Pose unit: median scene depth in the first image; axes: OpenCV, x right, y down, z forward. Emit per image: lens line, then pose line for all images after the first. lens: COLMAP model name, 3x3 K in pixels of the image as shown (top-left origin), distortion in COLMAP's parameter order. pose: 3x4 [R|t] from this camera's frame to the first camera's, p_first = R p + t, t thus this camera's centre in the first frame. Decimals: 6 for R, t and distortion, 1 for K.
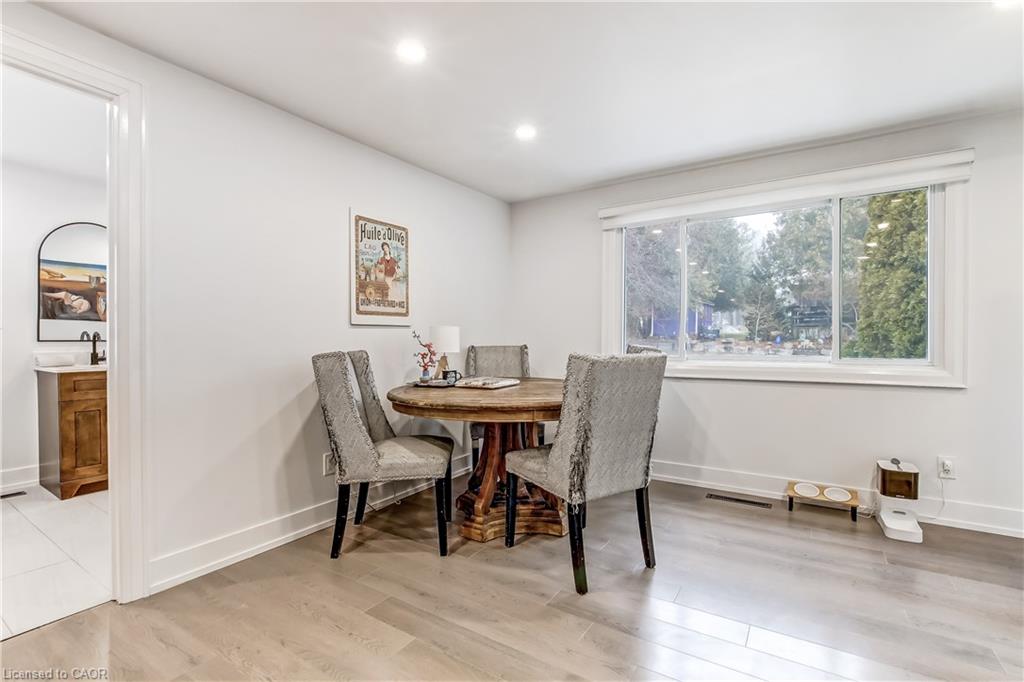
lens RADIAL K [[465.5, 0, 510.7], [0, 465.5, 345.5], [0, 0, 1]] dist [-0.014618, 0.001992]
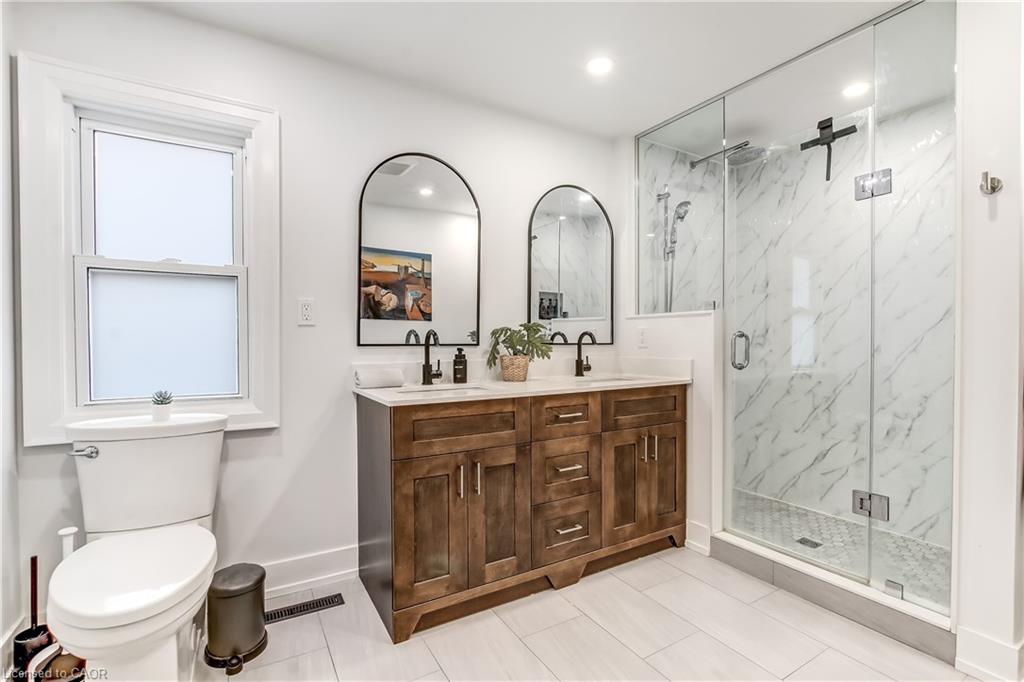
lens RADIAL K [[465.5, 0, 511.3], [0, 465.5, 345.8], [0, 0, 1]] dist [-0.014618, 0.001992]
pose [[0.900392, 0.000020, -0.435079, -0.392782], [-0.003154, 0.999974, -0.006480, -0.003948], [0.435067, 0.007207, 0.900369, 0.361801]]
